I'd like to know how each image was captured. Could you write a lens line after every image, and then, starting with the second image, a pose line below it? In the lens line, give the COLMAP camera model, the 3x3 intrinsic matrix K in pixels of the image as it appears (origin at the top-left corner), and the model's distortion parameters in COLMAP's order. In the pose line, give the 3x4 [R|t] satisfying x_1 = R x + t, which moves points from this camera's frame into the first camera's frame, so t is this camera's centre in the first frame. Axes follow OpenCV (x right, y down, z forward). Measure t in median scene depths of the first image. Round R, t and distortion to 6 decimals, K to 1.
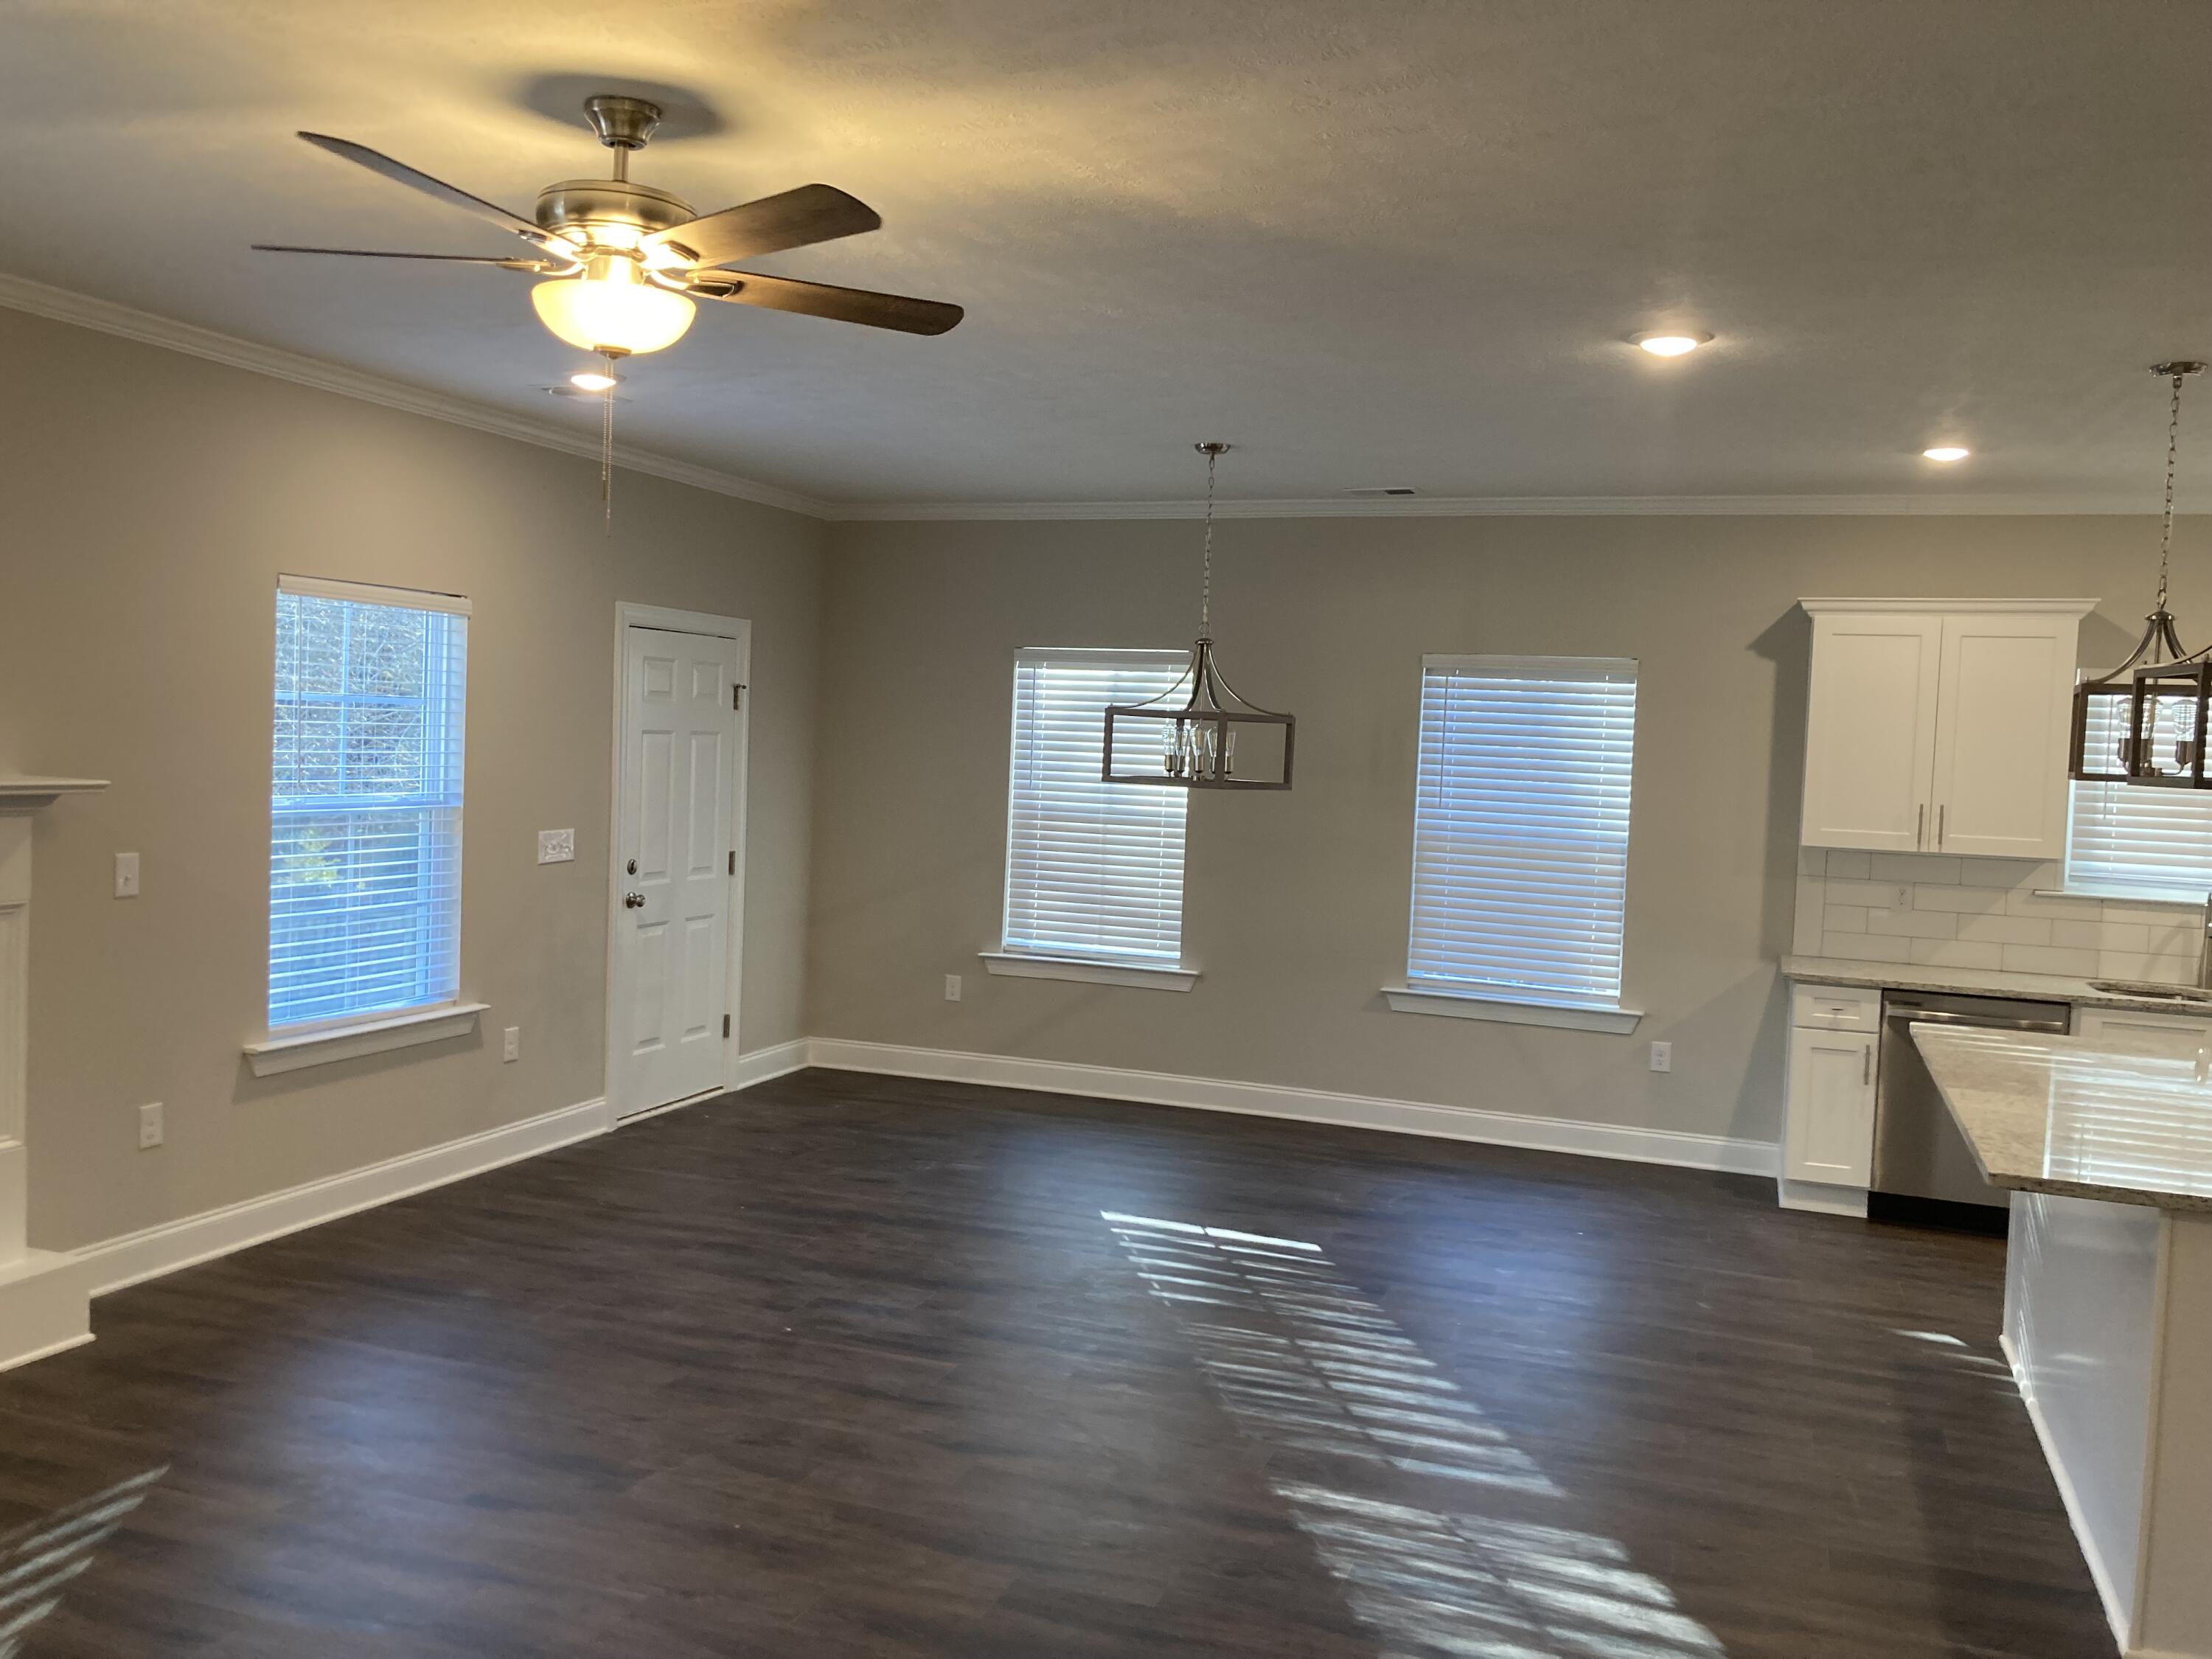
lens RADIAL K [[1819.2, 0, 1106.0], [0, 1819.2, 829.5], [0, 0, 1]] dist [-0.003175, -0.001404]
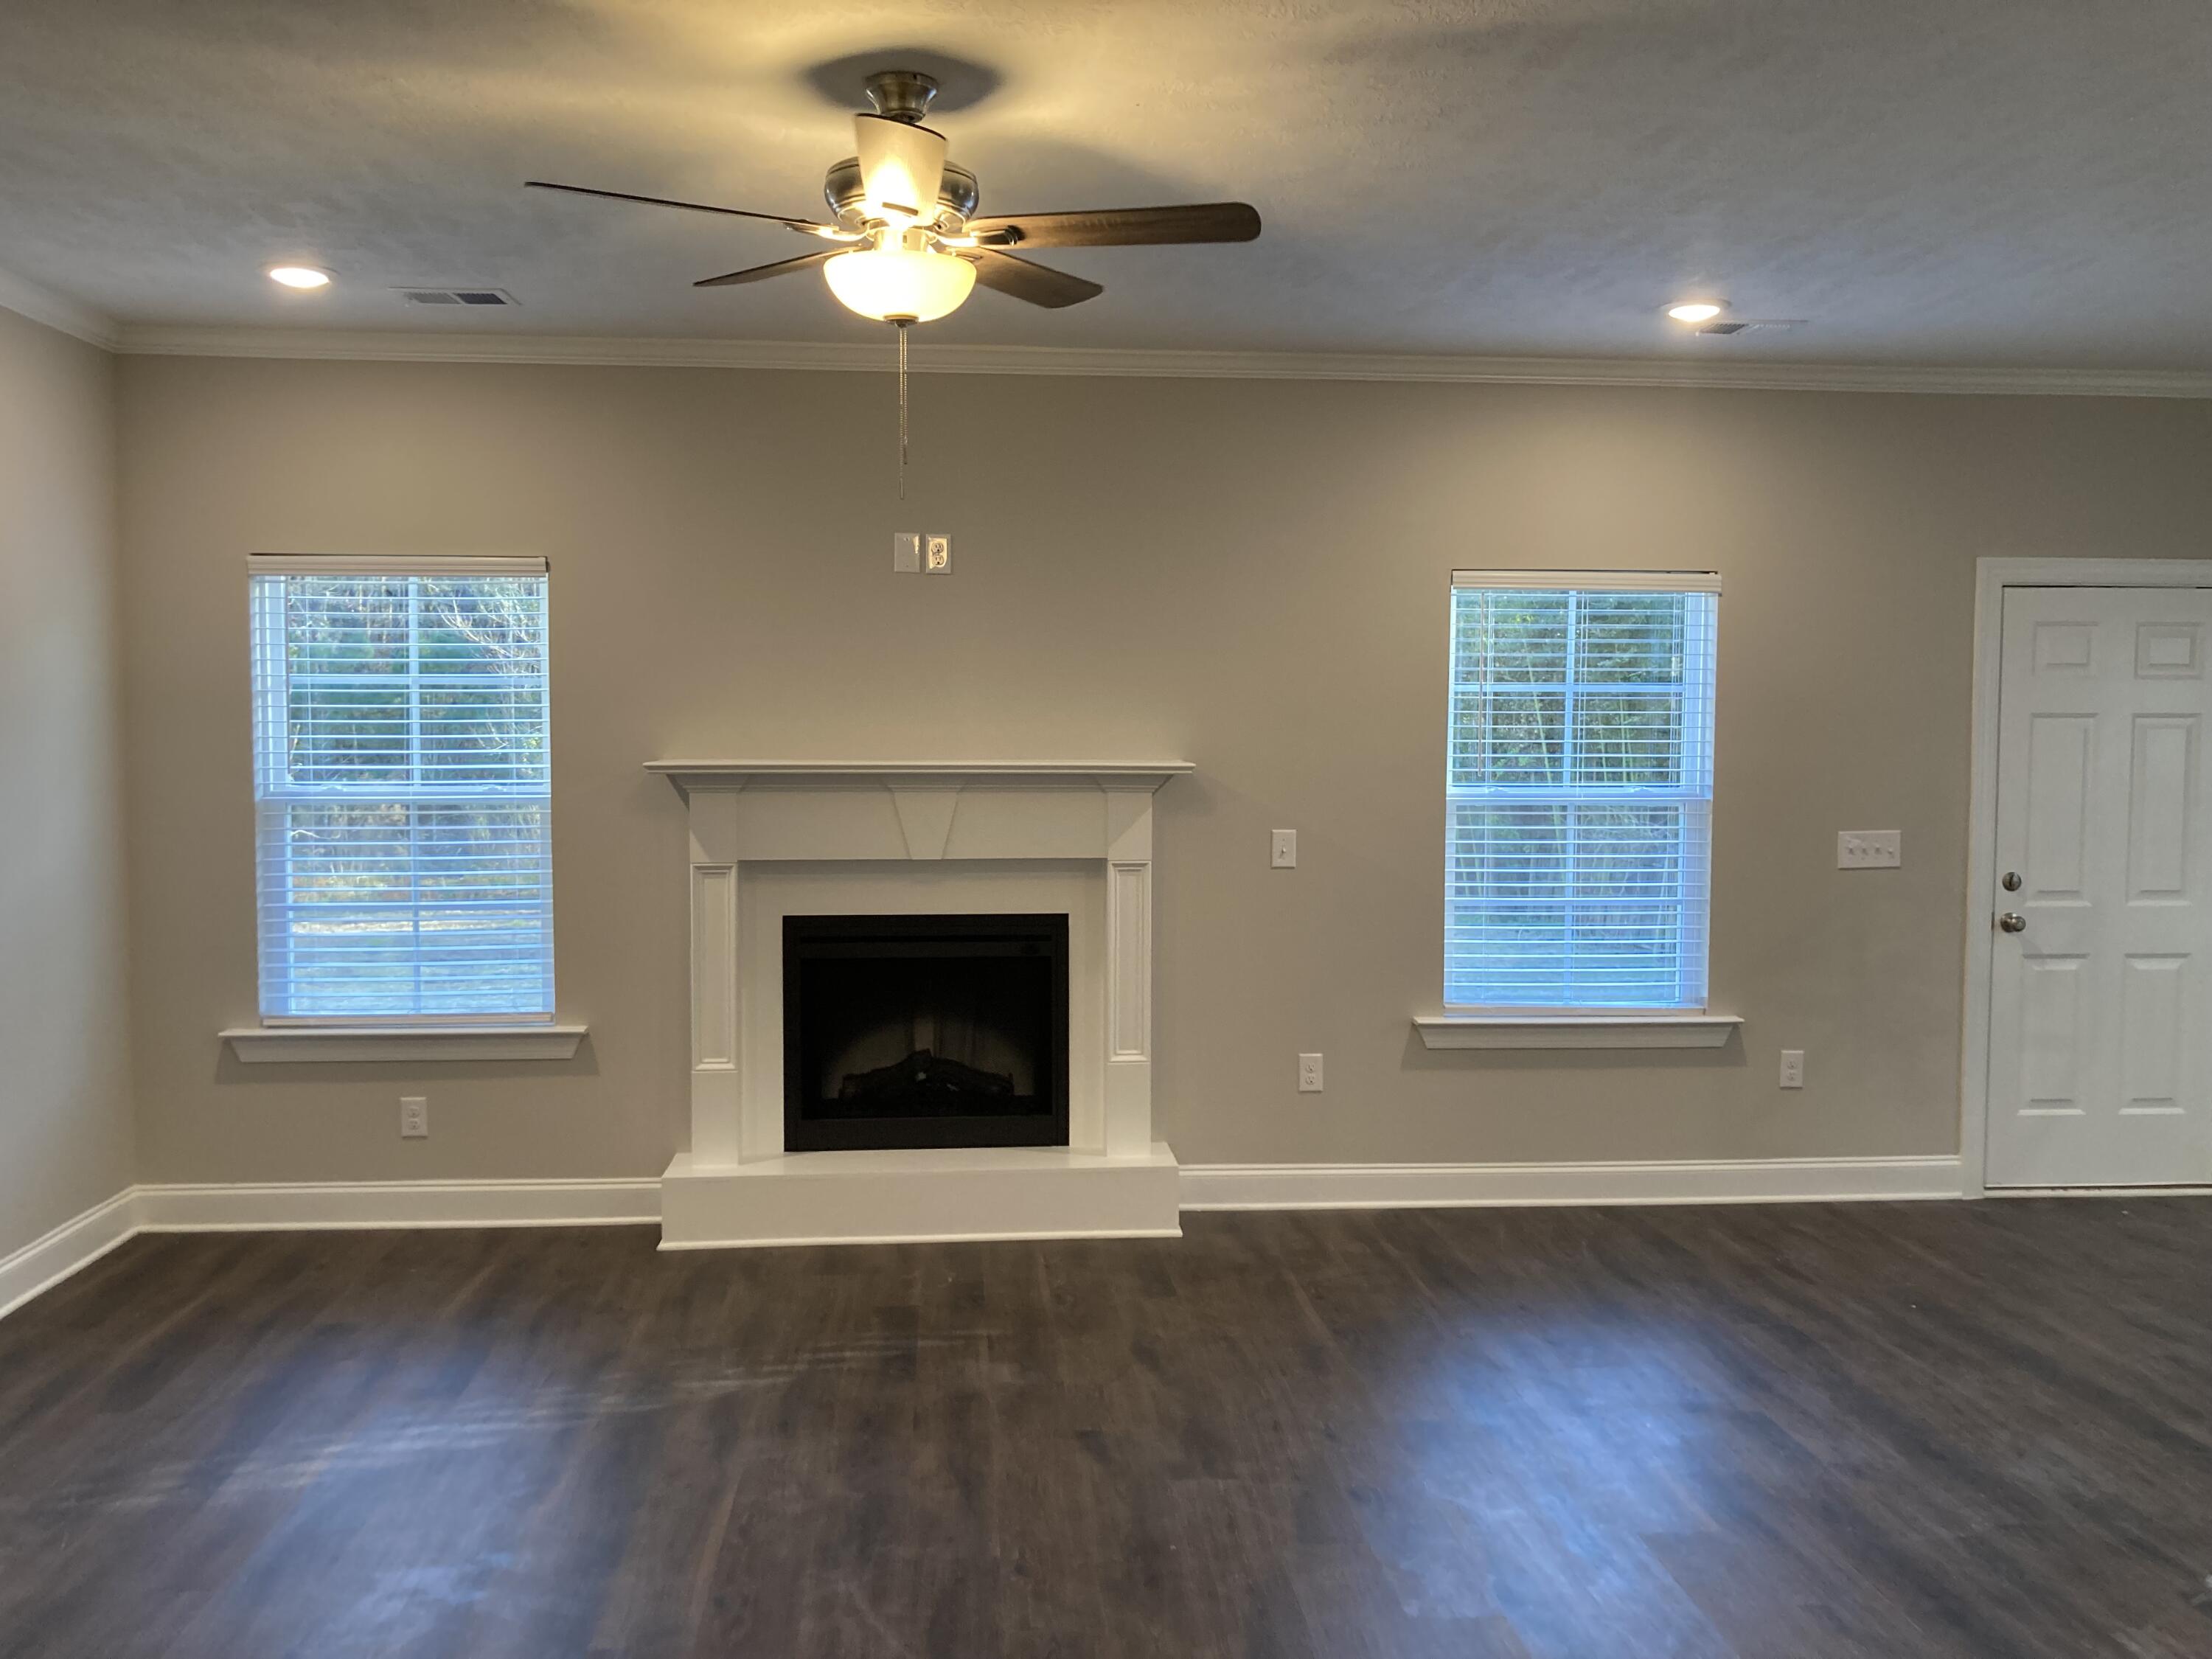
lens RADIAL K [[1823.9, 0, 1106.0], [0, 1823.9, 829.5], [0, 0, 1]] dist [0.034993, -0.001930]
pose [[0.429905, 0.021044, -0.902629, 0.374914], [-0.037865, 0.999269, 0.005263, 0.009992], [0.902080, 0.031916, 0.430387, 0.341126]]
